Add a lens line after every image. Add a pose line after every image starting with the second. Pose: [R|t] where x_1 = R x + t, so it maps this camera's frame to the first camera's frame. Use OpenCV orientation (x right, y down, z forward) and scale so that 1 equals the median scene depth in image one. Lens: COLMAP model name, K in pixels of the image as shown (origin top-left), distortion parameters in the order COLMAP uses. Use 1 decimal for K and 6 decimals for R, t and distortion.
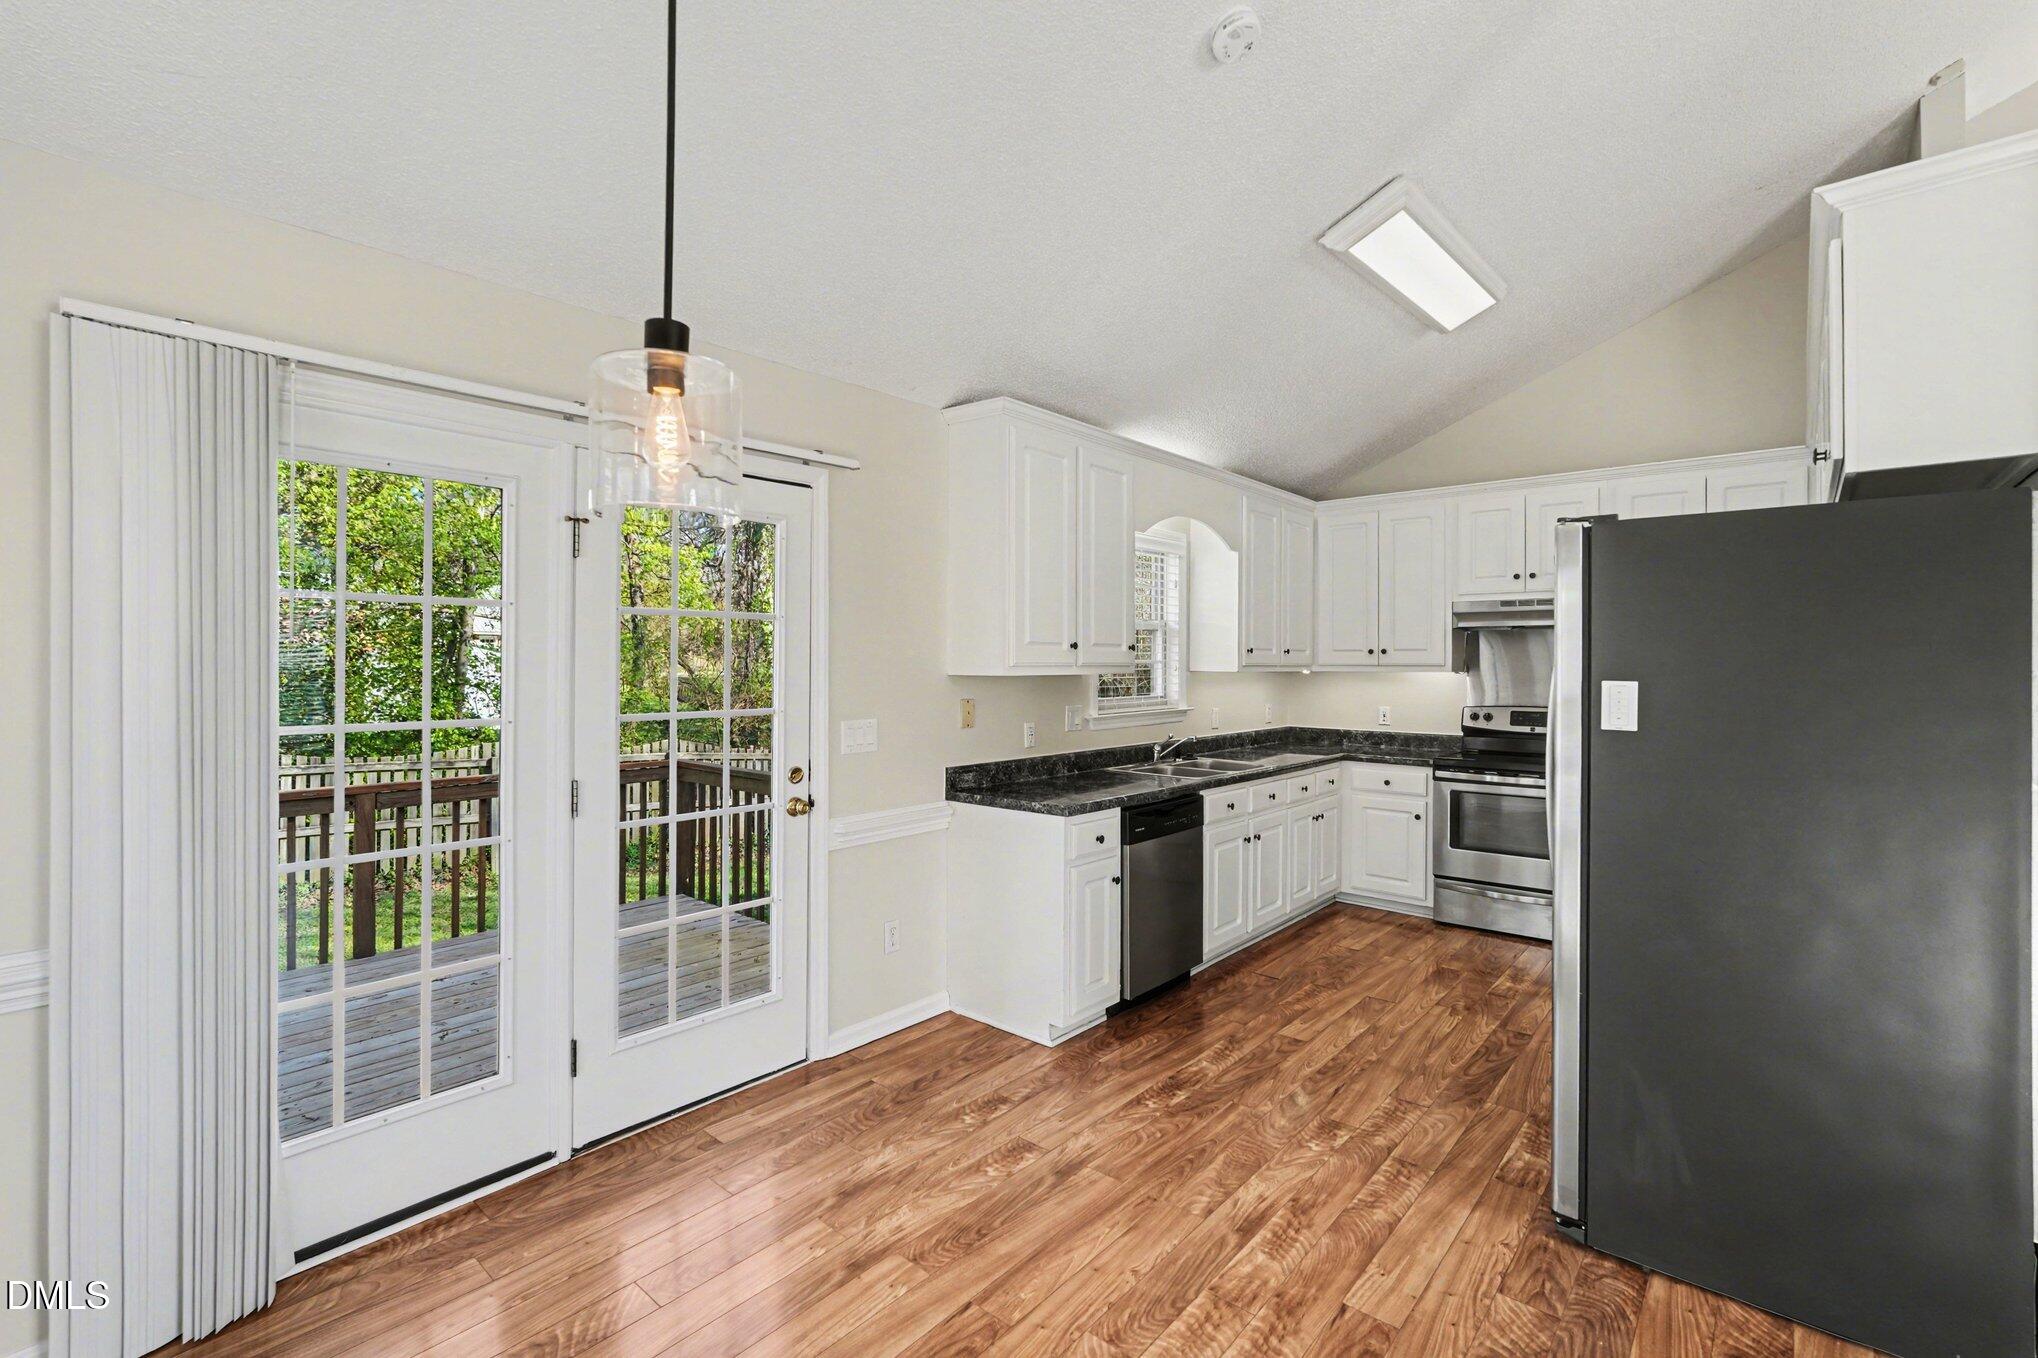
lens RADIAL K [[891.0, 0, 1025.1], [0, 891.0, 671.9], [0, 0, 1]] dist [-0.009165, 0.000261]
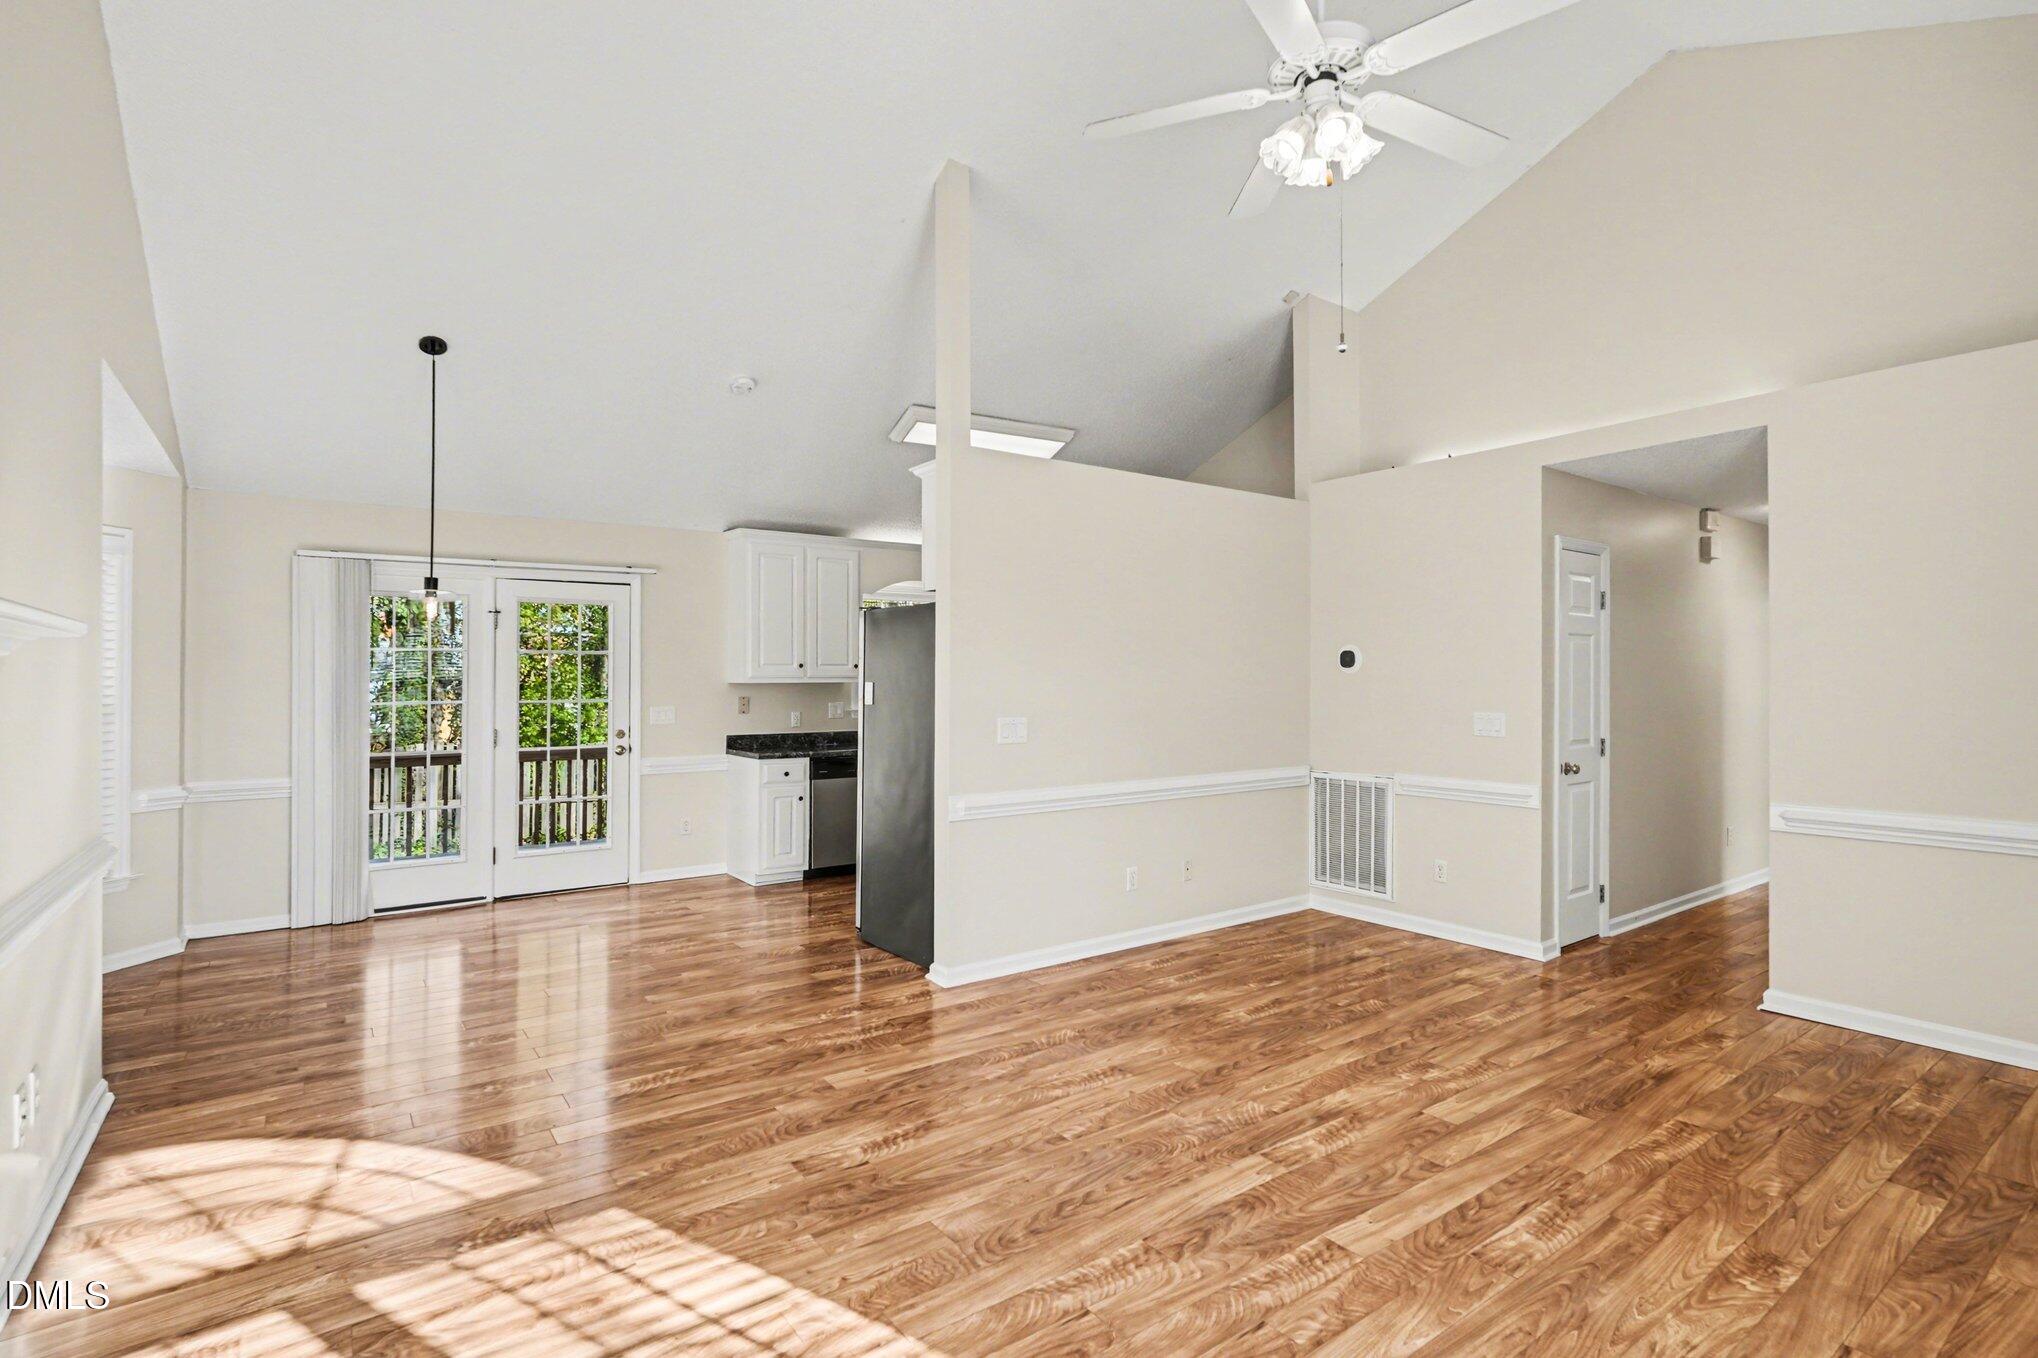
lens RADIAL K [[959.2, 0, 1025.2], [0, 959.2, 678.7], [0, 0, 1]] dist [-0.008865, 0.001628]
pose [[0.976222, -0.004340, -0.216728, 1.033220], [0.002397, 0.999955, -0.009231, 0.016597], [0.216759, 0.008492, 0.976188, -0.829036]]
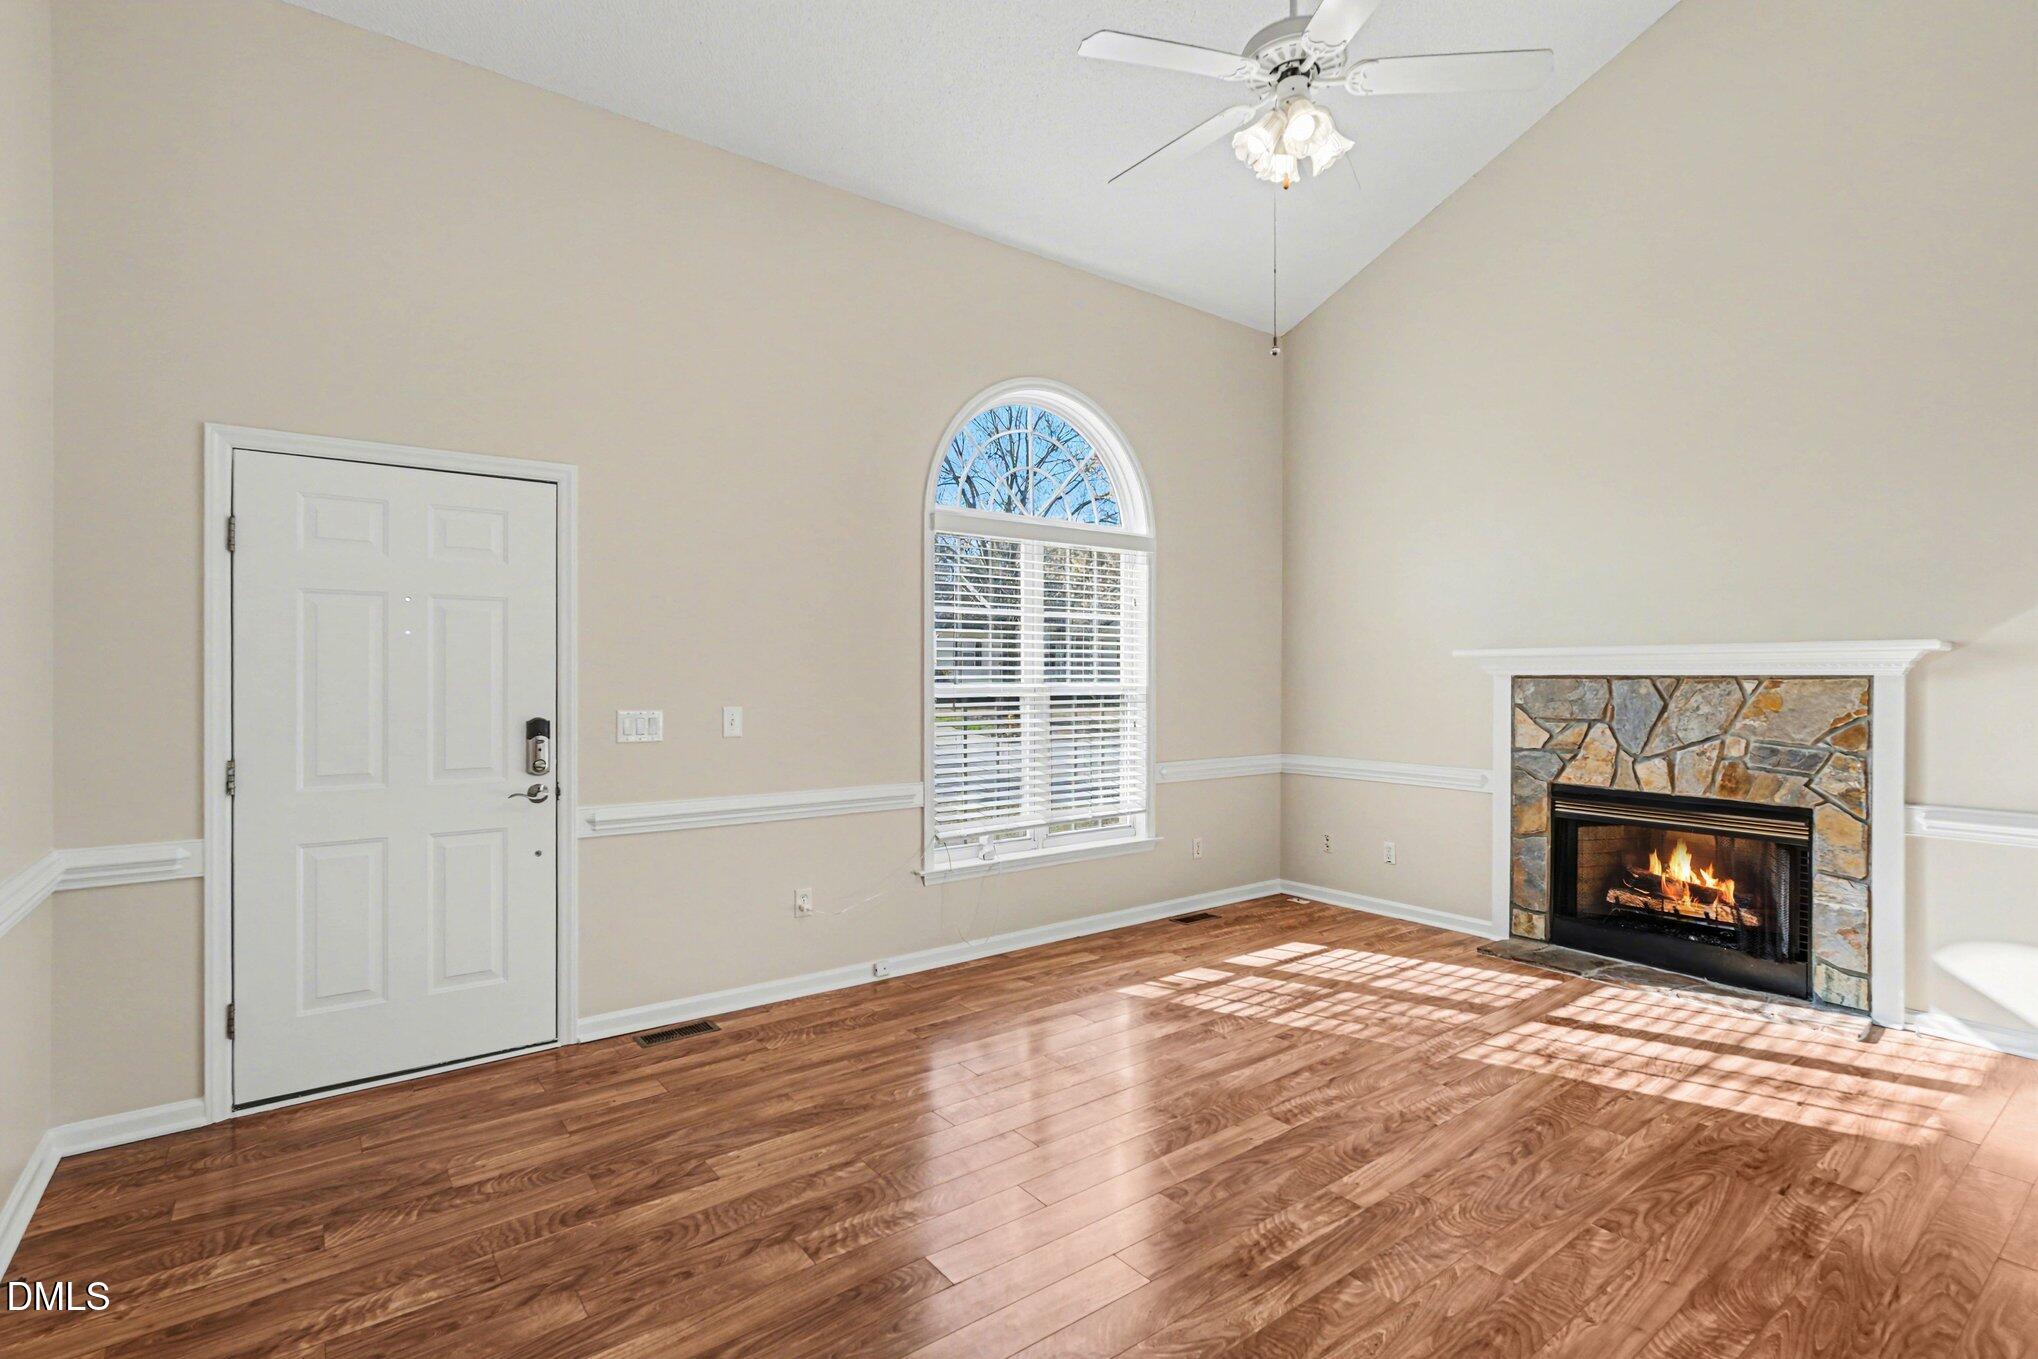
lens RADIAL K [[959.2, 0, 1012.2], [0, 959.2, 680.2], [0, 0, 1]] dist [-0.008865, 0.001628]
pose [[-0.978203, -0.004519, 0.207603, 1.167506], [-0.002087, 0.999927, 0.011929, 0.009187], [-0.207642, 0.011235, -0.978140, 0.866524]]
